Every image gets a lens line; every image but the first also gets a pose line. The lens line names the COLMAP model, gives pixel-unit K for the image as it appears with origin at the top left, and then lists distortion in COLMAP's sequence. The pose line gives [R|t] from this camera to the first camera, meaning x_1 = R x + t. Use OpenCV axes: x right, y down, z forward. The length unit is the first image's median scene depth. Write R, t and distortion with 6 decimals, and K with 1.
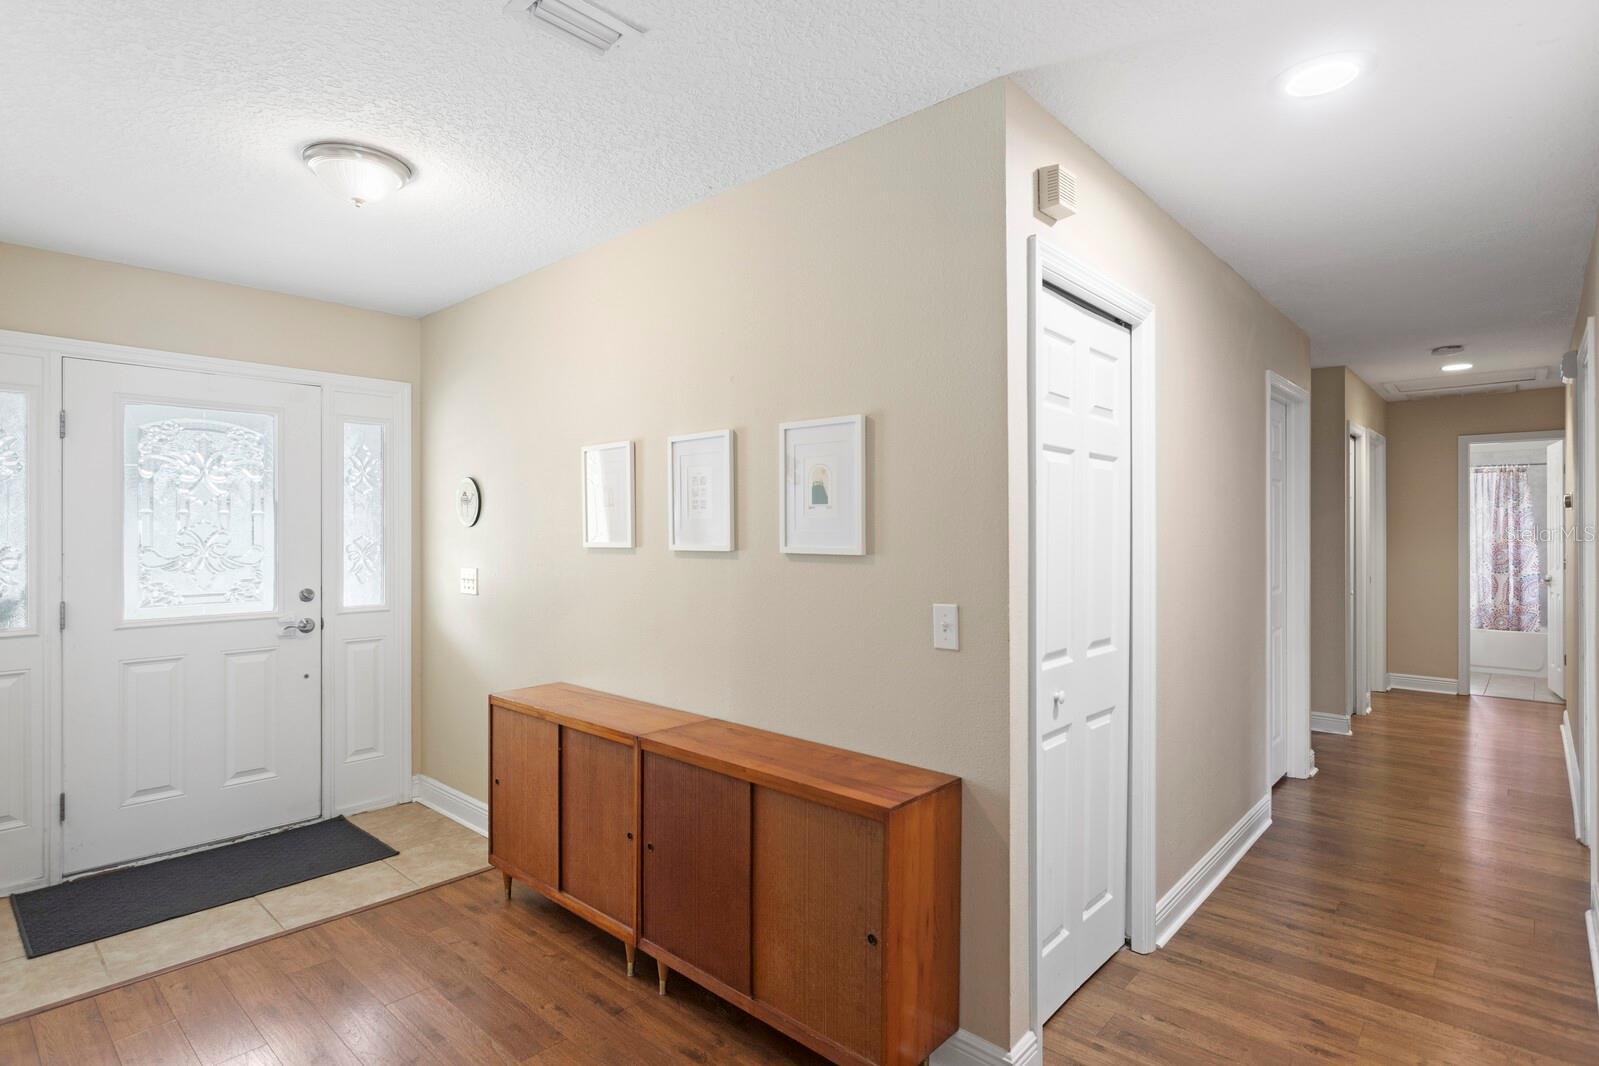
lens RADIAL K [[798.1, 0, 797.4], [0, 798.1, 533.4], [0, 0, 1]] dist [-0.020043, 0.007625]
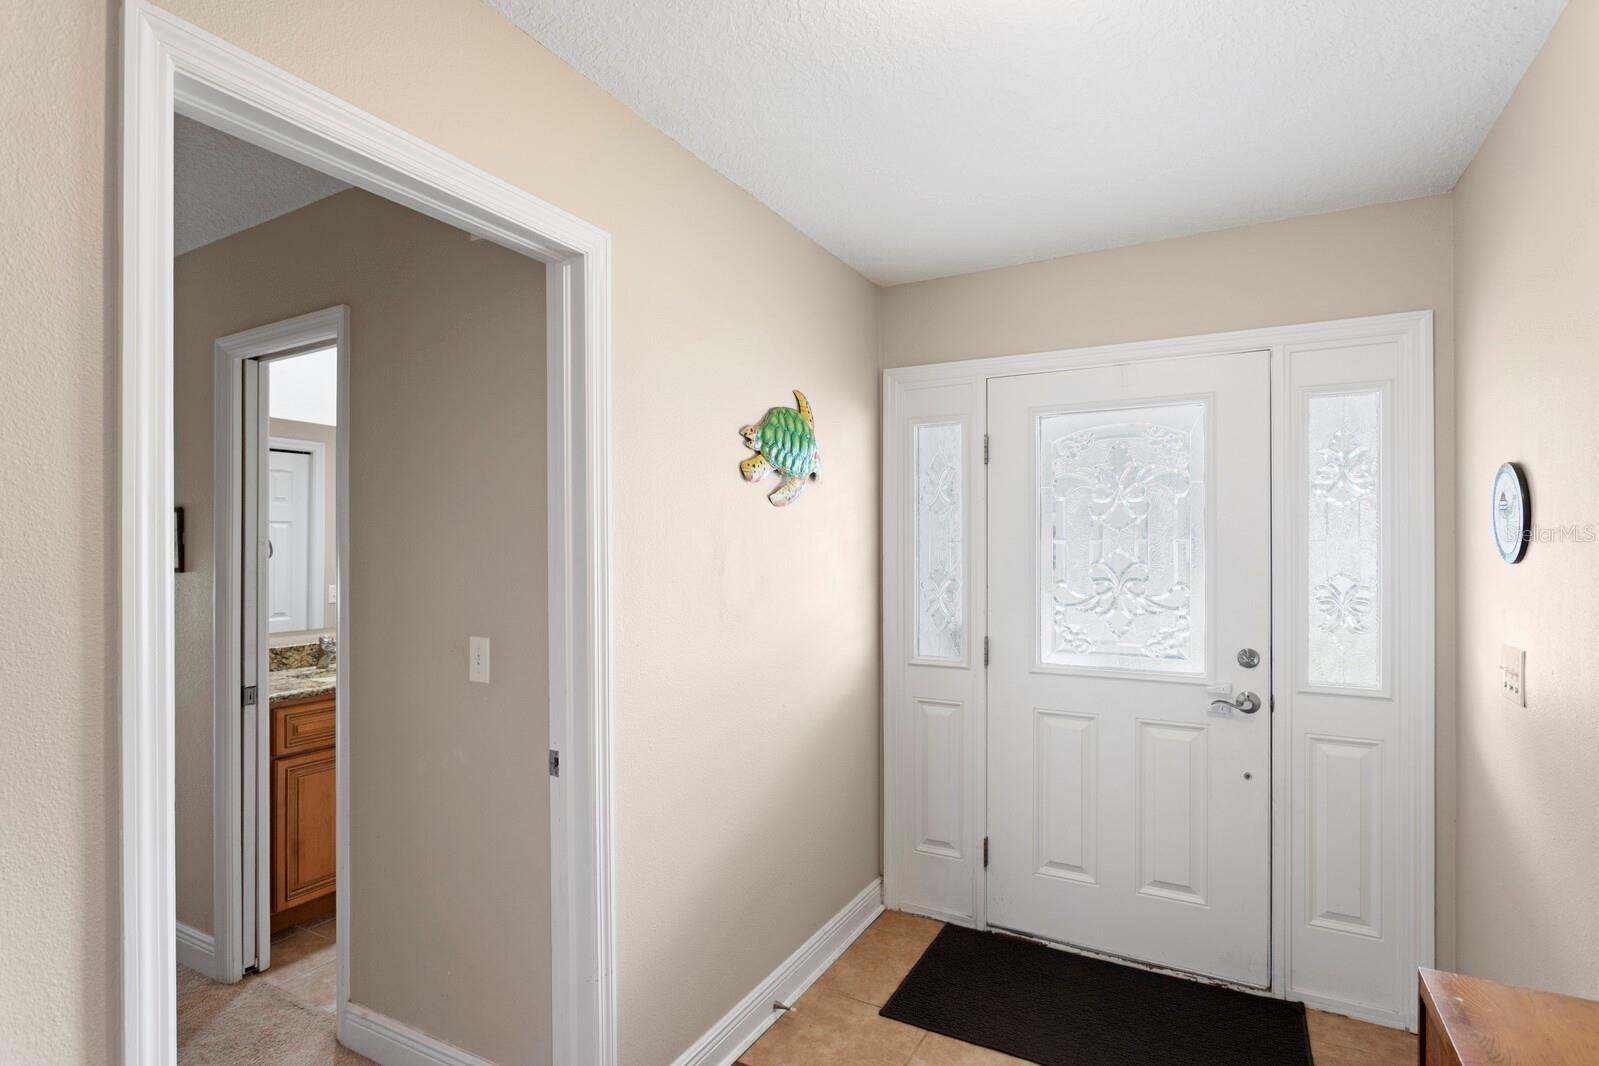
lens RADIAL K [[798.1, 0, 798.0], [0, 798.1, 541.2], [0, 0, 1]] dist [-0.020043, 0.007625]
pose [[0.228257, -0.003956, -0.973593, -0.041112], [-0.002525, 0.999986, -0.004655, -0.019272], [0.973598, 0.003521, 0.228244, 0.474137]]
